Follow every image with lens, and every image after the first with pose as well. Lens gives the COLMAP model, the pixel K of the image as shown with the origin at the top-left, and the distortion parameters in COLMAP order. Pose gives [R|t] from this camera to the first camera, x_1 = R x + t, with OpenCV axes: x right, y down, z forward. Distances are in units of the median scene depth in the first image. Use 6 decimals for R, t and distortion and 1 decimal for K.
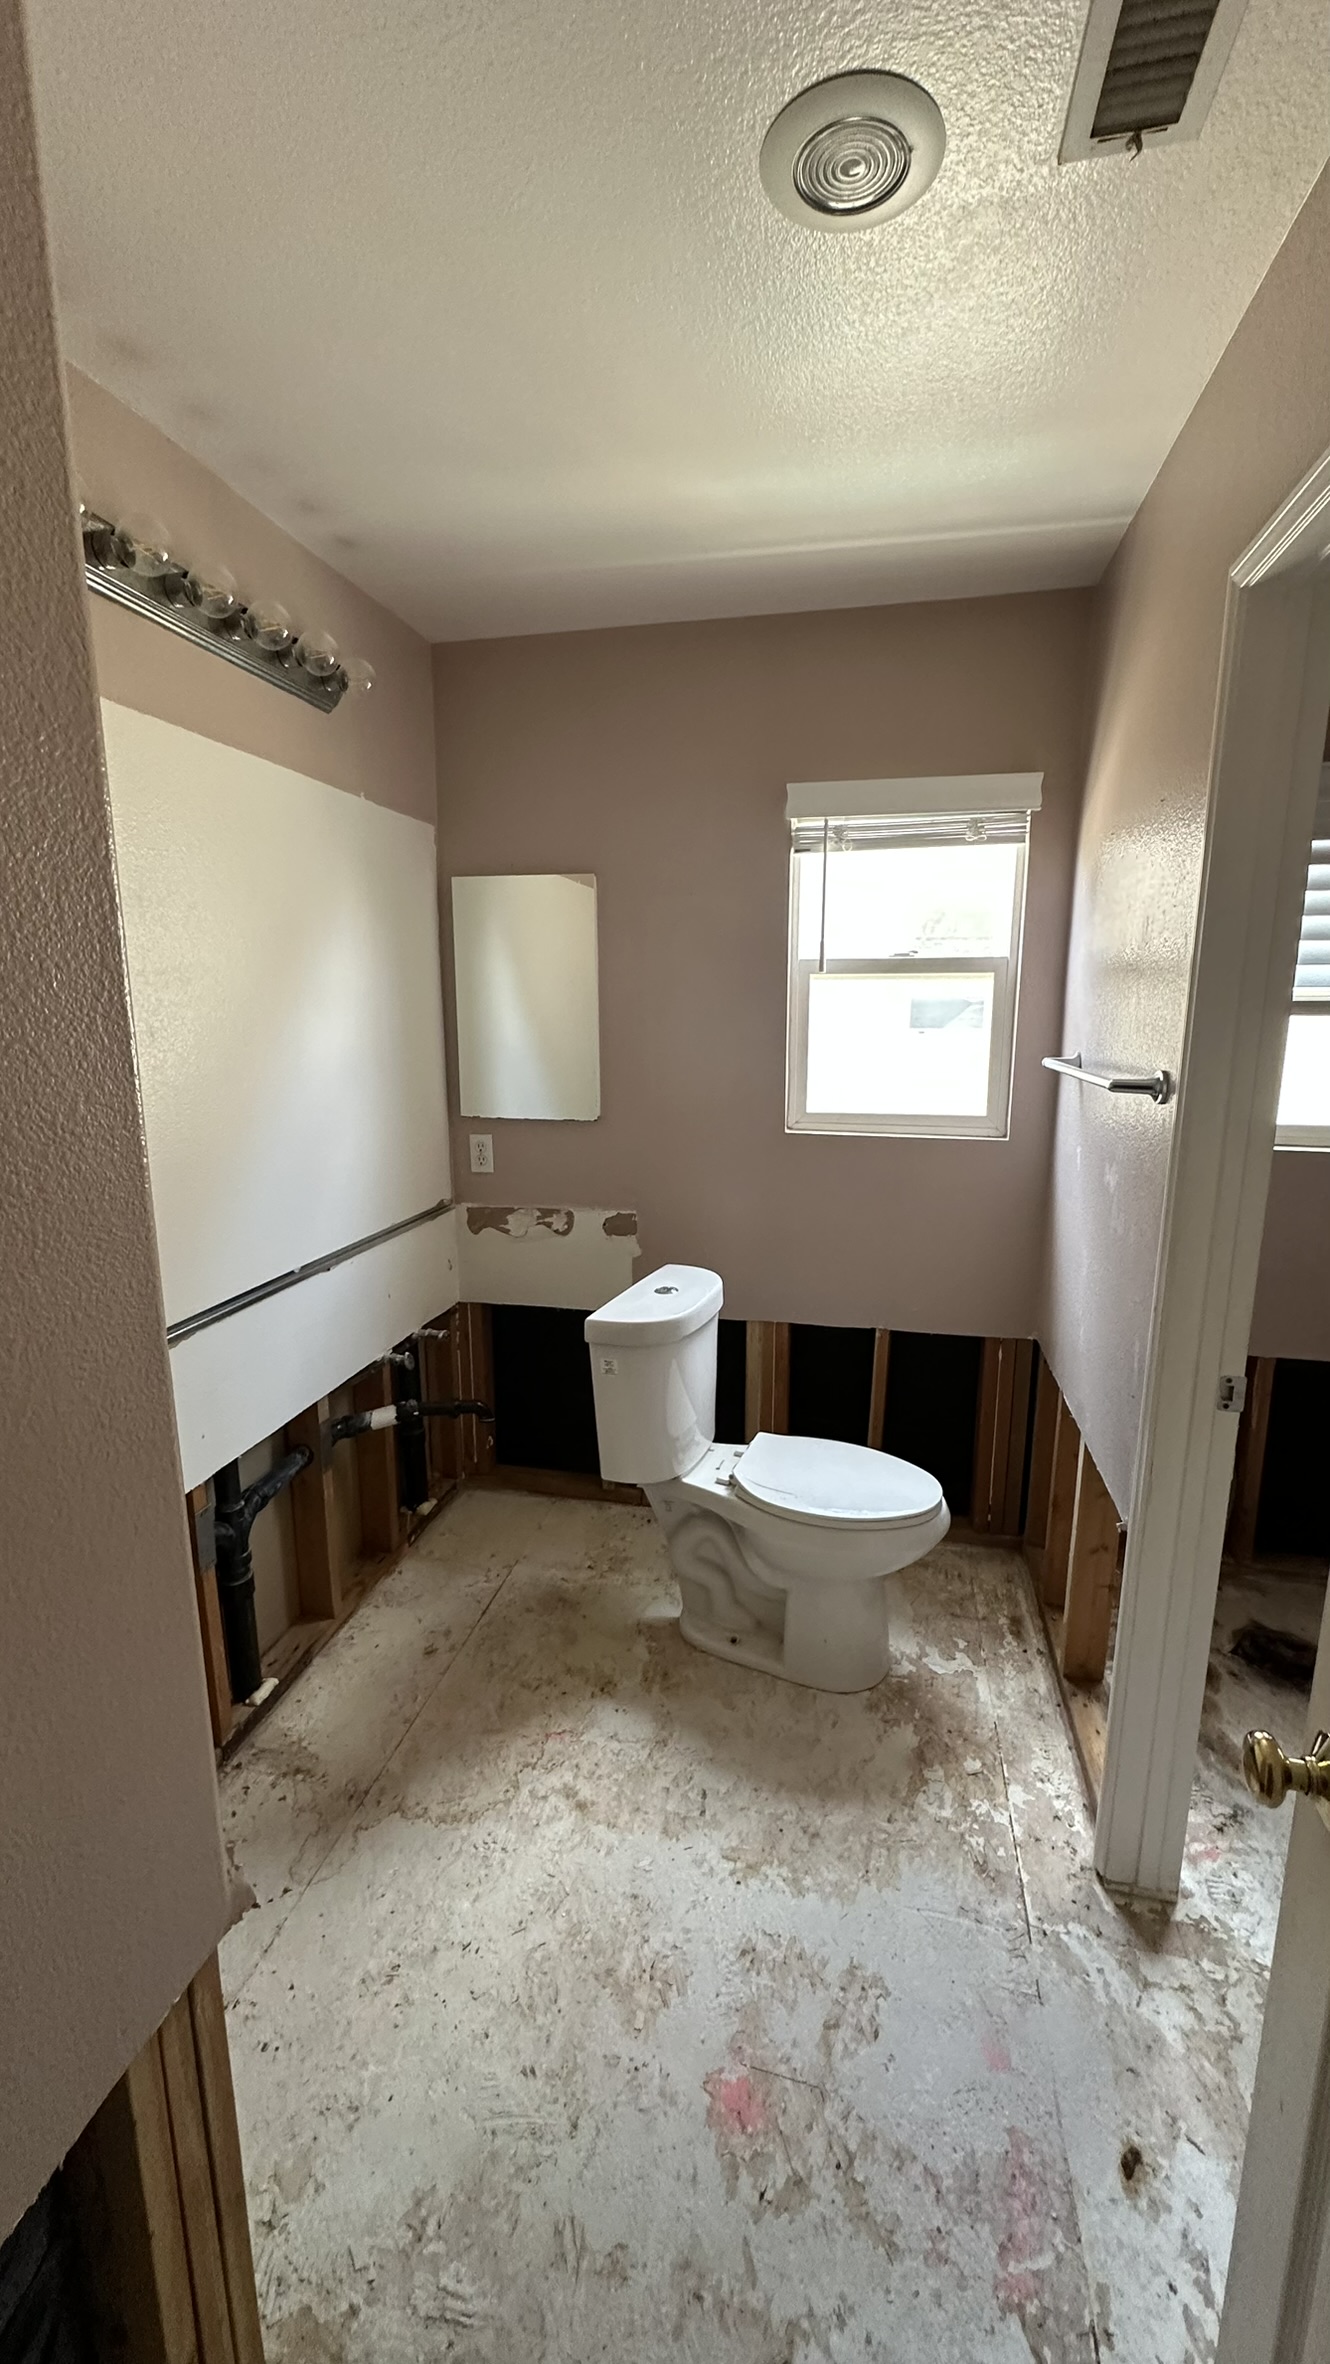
lens RADIAL K [[941.0, 0, 662.9], [0, 941.0, 1182.6], [0, 0, 1]] dist [-0.005495, 0.001569]
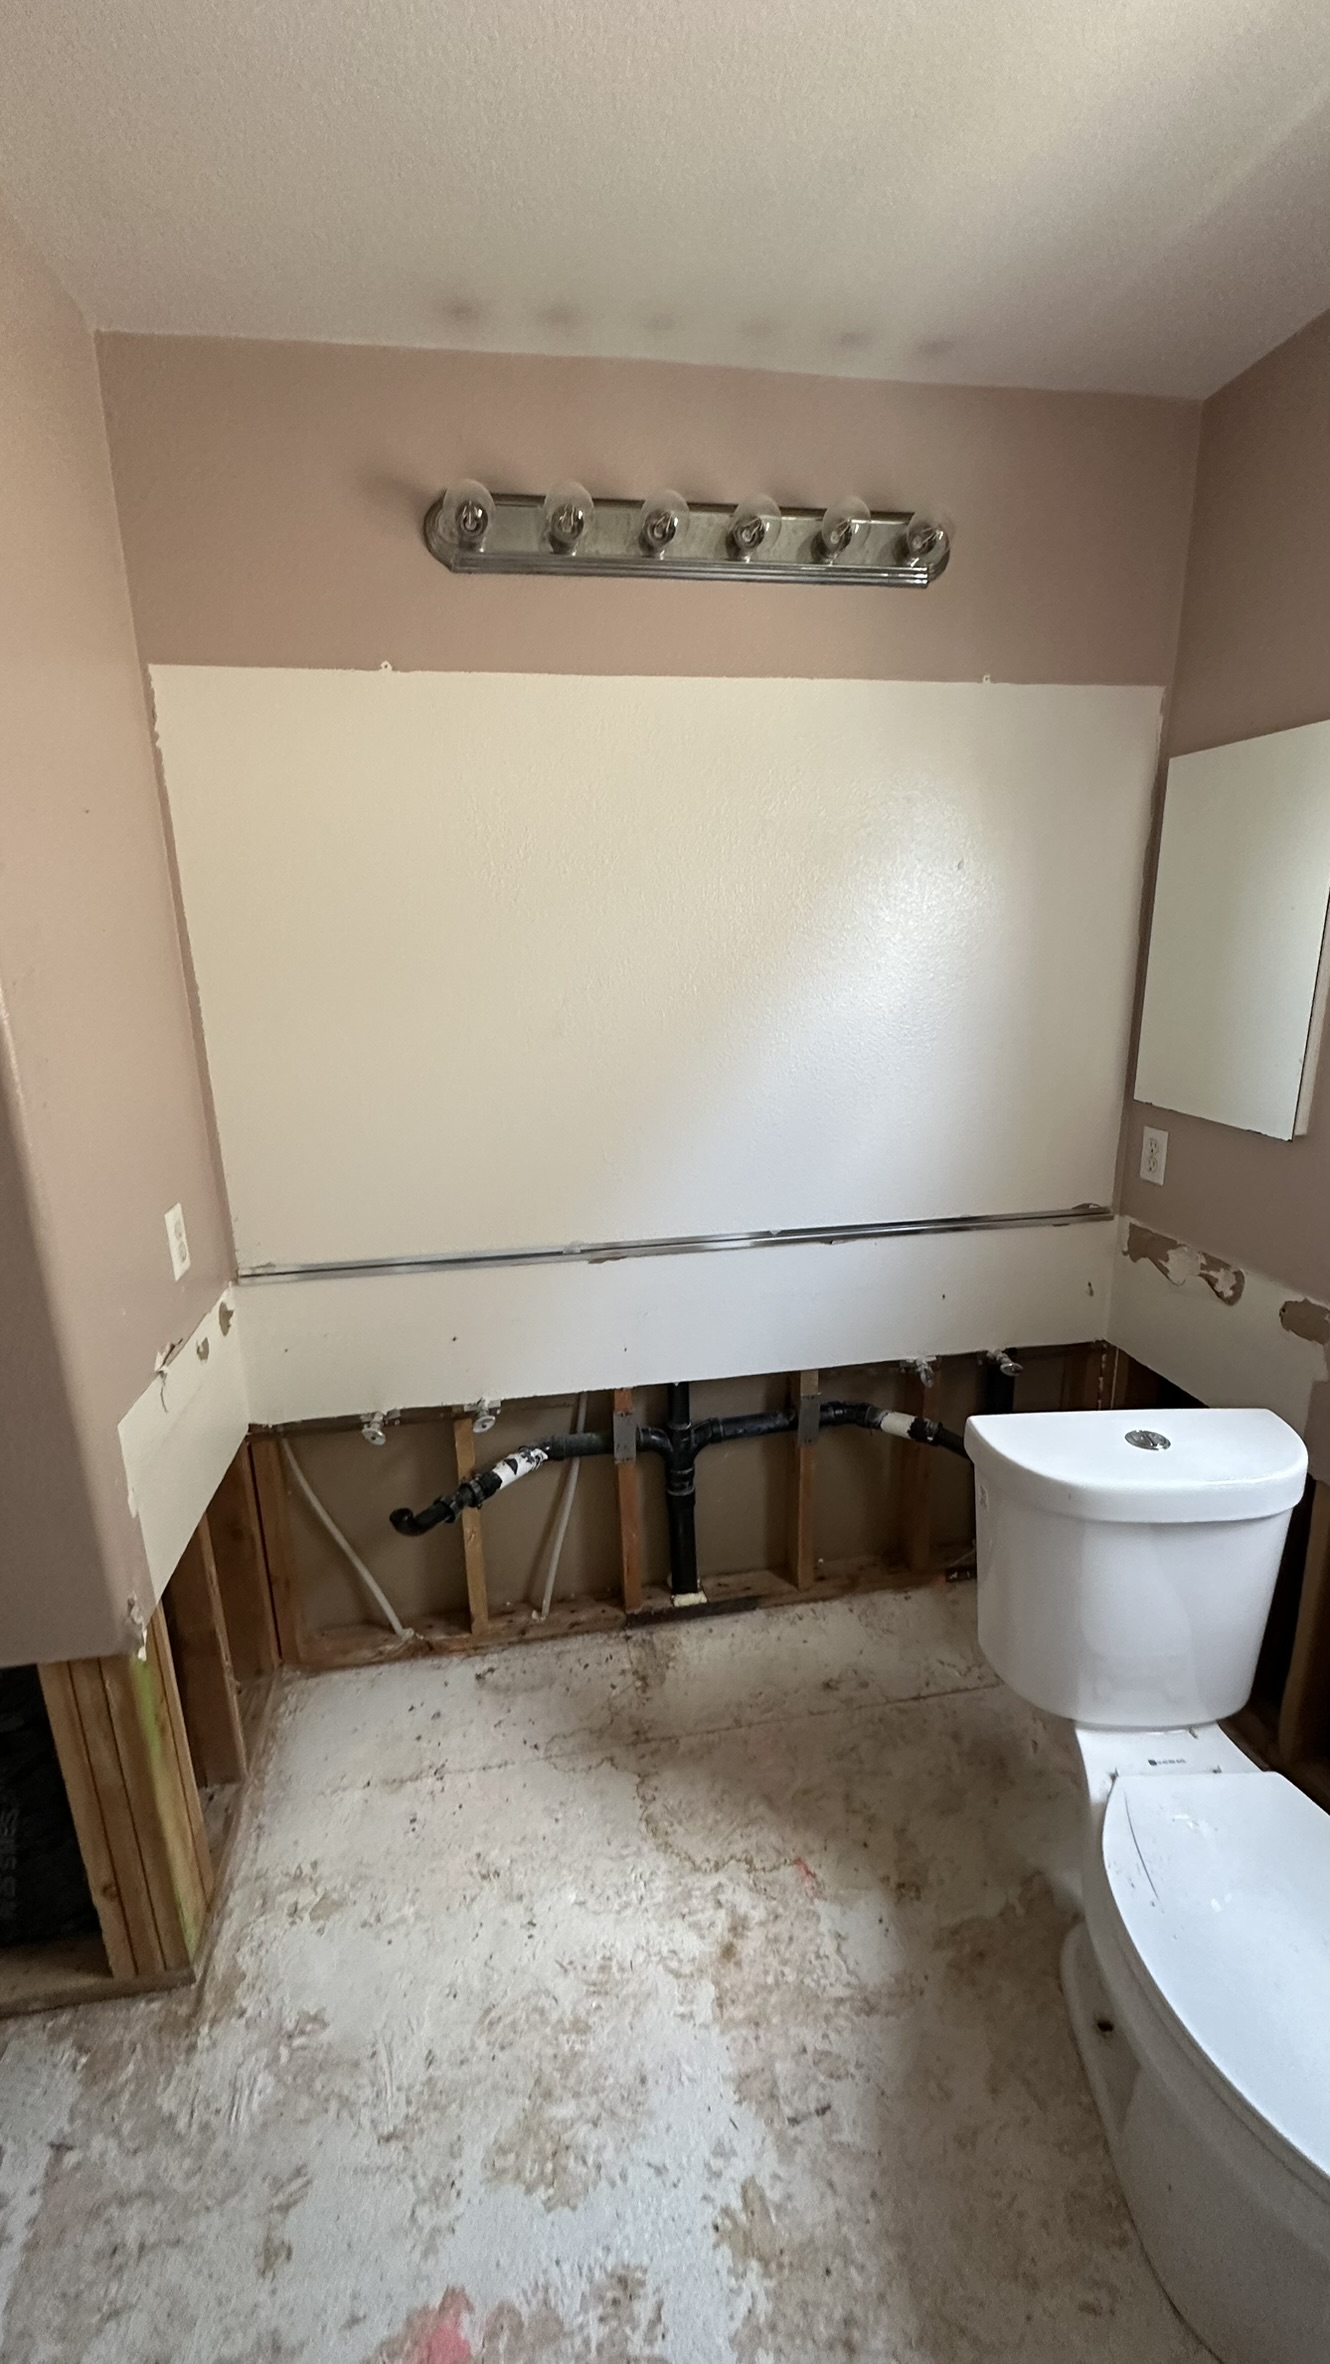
lens RADIAL K [[941.0, 0, 661.7], [0, 941.0, 1183.2], [0, 0, 1]] dist [-0.005495, 0.001569]
pose [[0.381289, 0.233683, -0.894433, 0.461728], [-0.152975, 0.970134, 0.188250, -0.132178], [0.911711, 0.065048, 0.405650, 0.561871]]
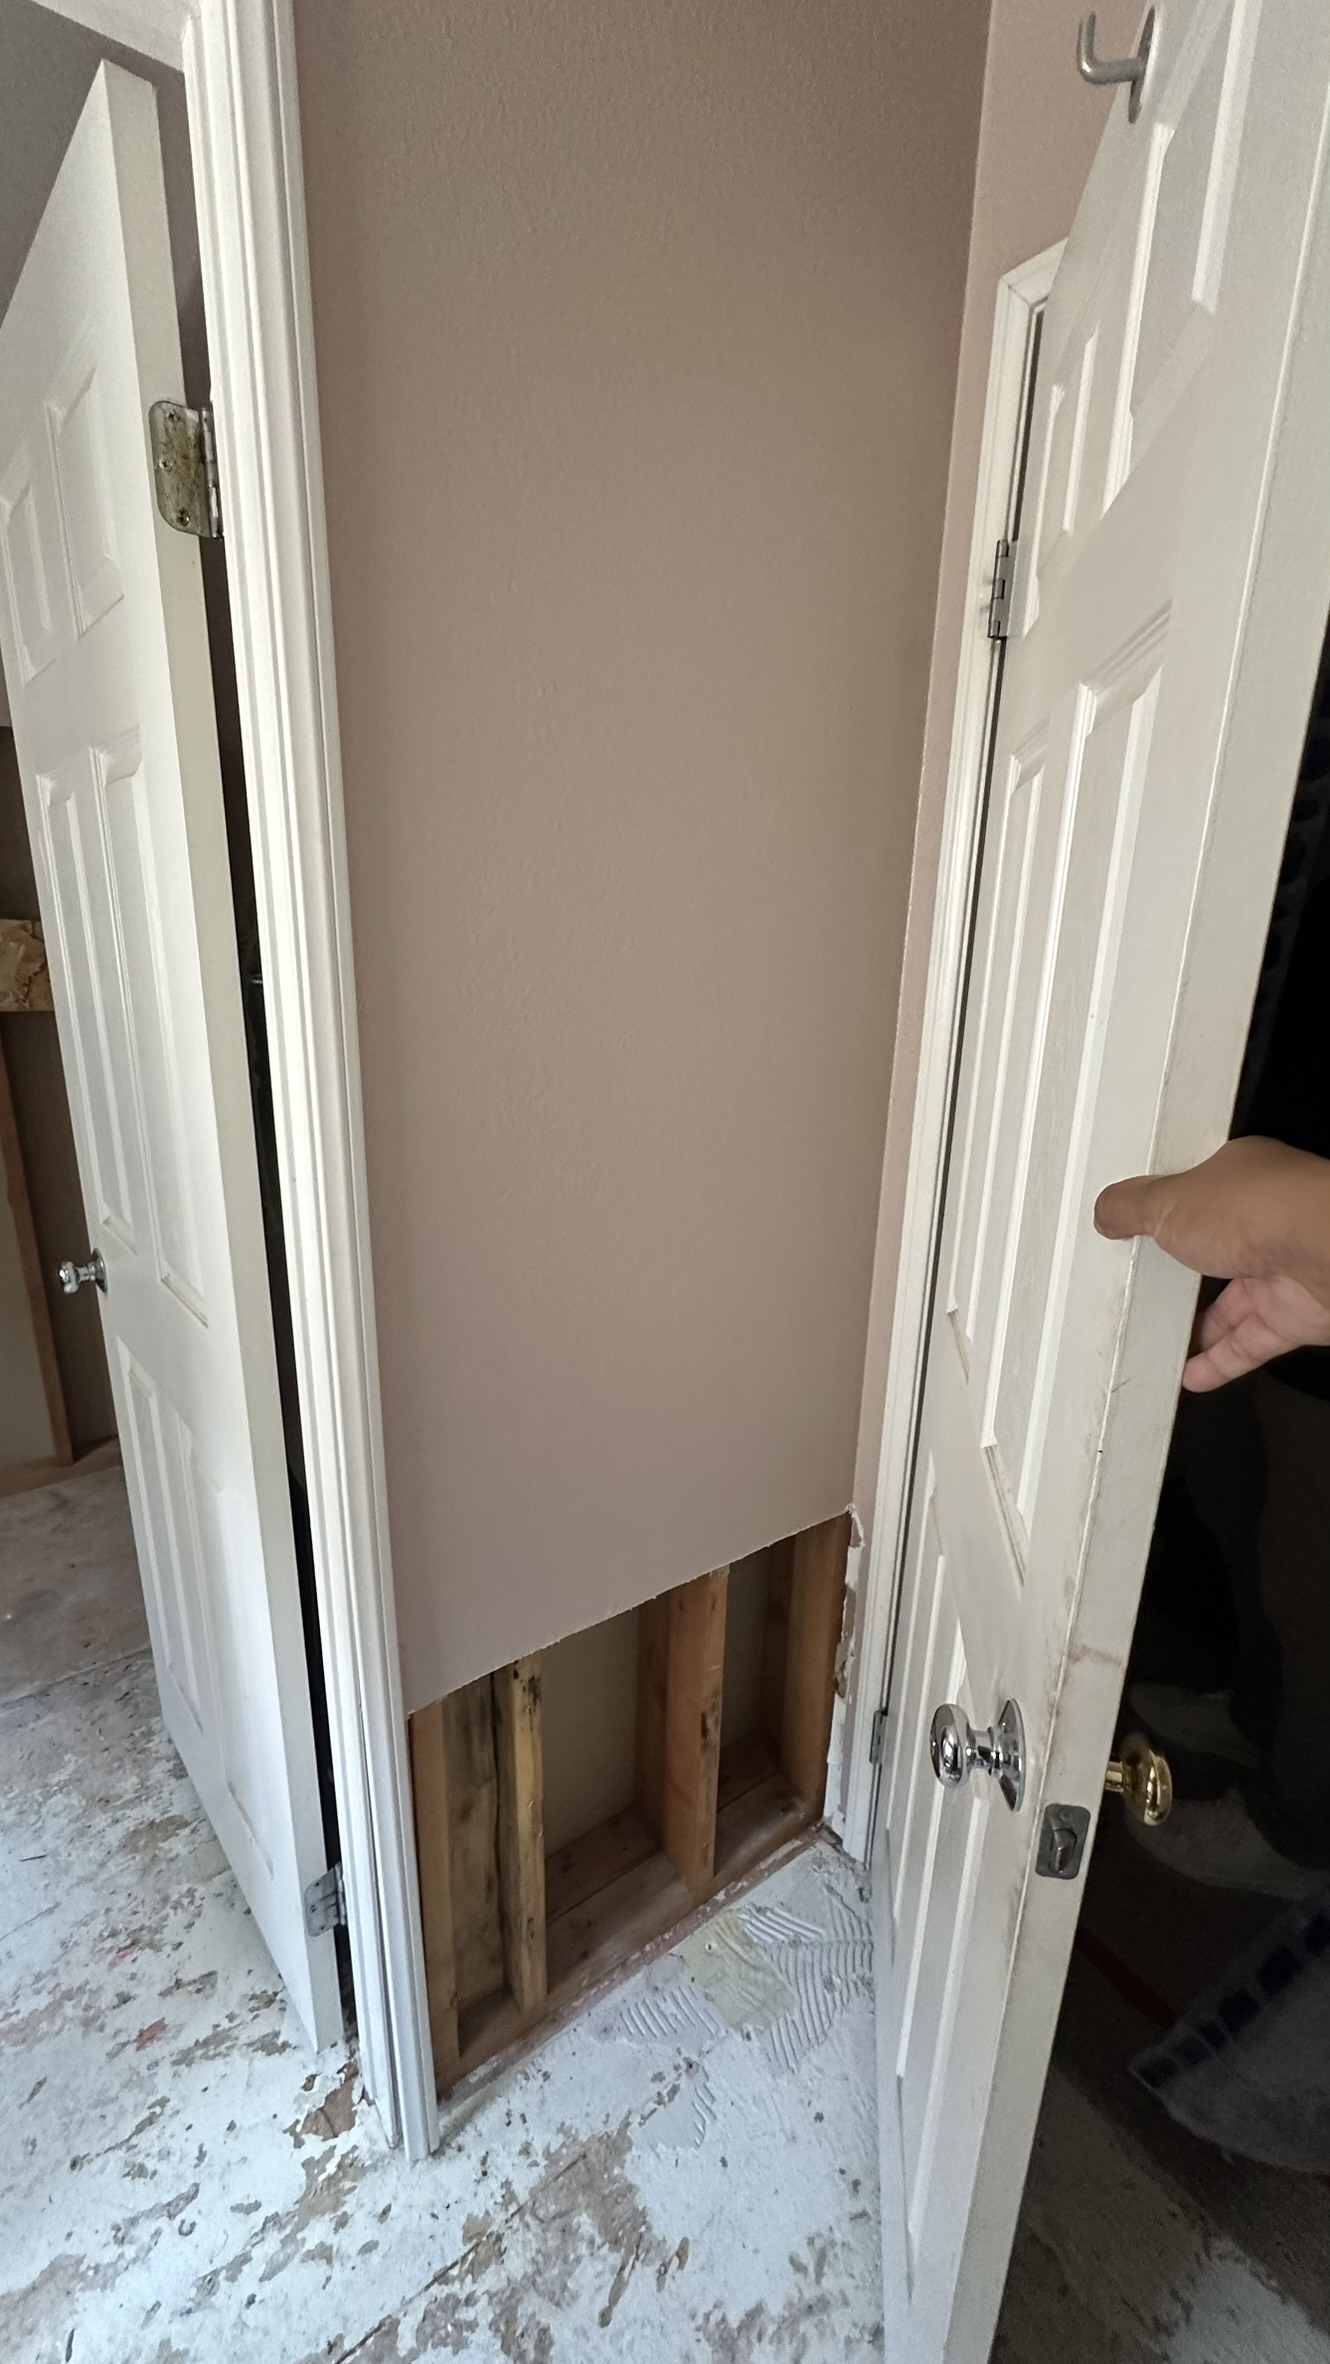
lens RADIAL K [[941.0, 0, 660.9], [0, 941.0, 1197.2], [0, 0, 1]] dist [-0.005495, 0.001569]
pose [[-0.744985, -0.207318, 0.634047, -0.065231], [0.104176, 0.902662, 0.417551, -0.075237], [-0.658896, 0.377122, -0.650872, 0.570915]]
